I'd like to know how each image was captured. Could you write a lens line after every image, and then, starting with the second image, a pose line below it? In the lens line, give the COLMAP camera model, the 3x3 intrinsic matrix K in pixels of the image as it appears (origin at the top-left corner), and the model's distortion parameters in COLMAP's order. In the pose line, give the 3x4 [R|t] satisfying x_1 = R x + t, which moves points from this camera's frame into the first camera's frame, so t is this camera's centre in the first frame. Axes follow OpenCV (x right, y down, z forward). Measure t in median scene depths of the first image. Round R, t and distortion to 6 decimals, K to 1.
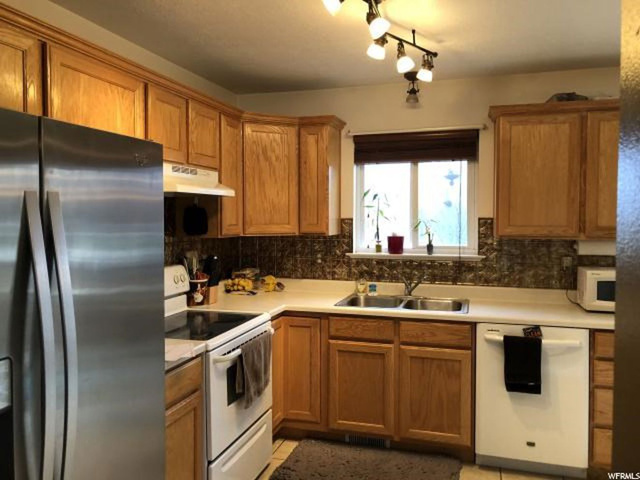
lens RADIAL K [[521.0, 0, 320.0], [0, 521.0, 240.0], [0, 0, 1]] dist [0.012151, 0.007009]
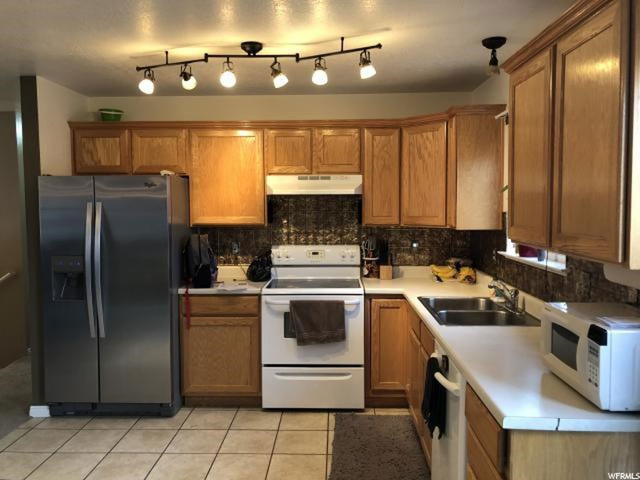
lens RADIAL K [[521.0, 0, 320.0], [0, 521.0, 240.0], [0, 0, 1]] dist [0.012151, 0.007009]
pose [[0.255803, 0.064642, -0.964565, 1.057862], [-0.038288, 0.997657, 0.056706, -0.039989], [0.965970, 0.022426, 0.257678, 0.592808]]
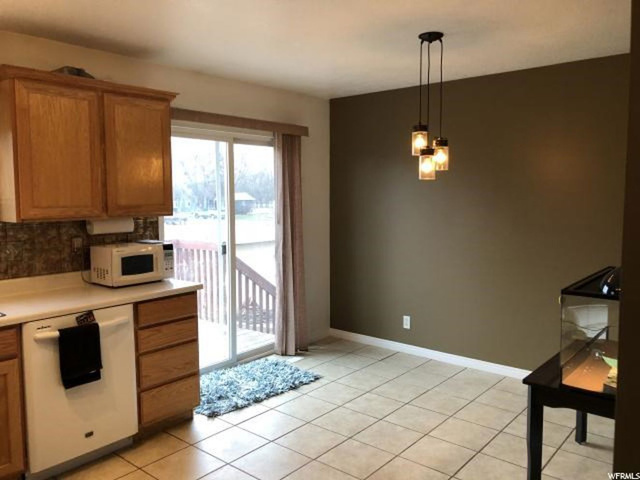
lens RADIAL K [[521.0, 0, 320.0], [0, 521.0, 240.0], [0, 0, 1]] dist [0.012151, 0.007009]
pose [[0.394842, -0.087981, 0.914527, -0.266385], [0.046427, 0.996043, 0.075779, -0.017887], [-0.917575, 0.012538, 0.397365, 0.214667]]
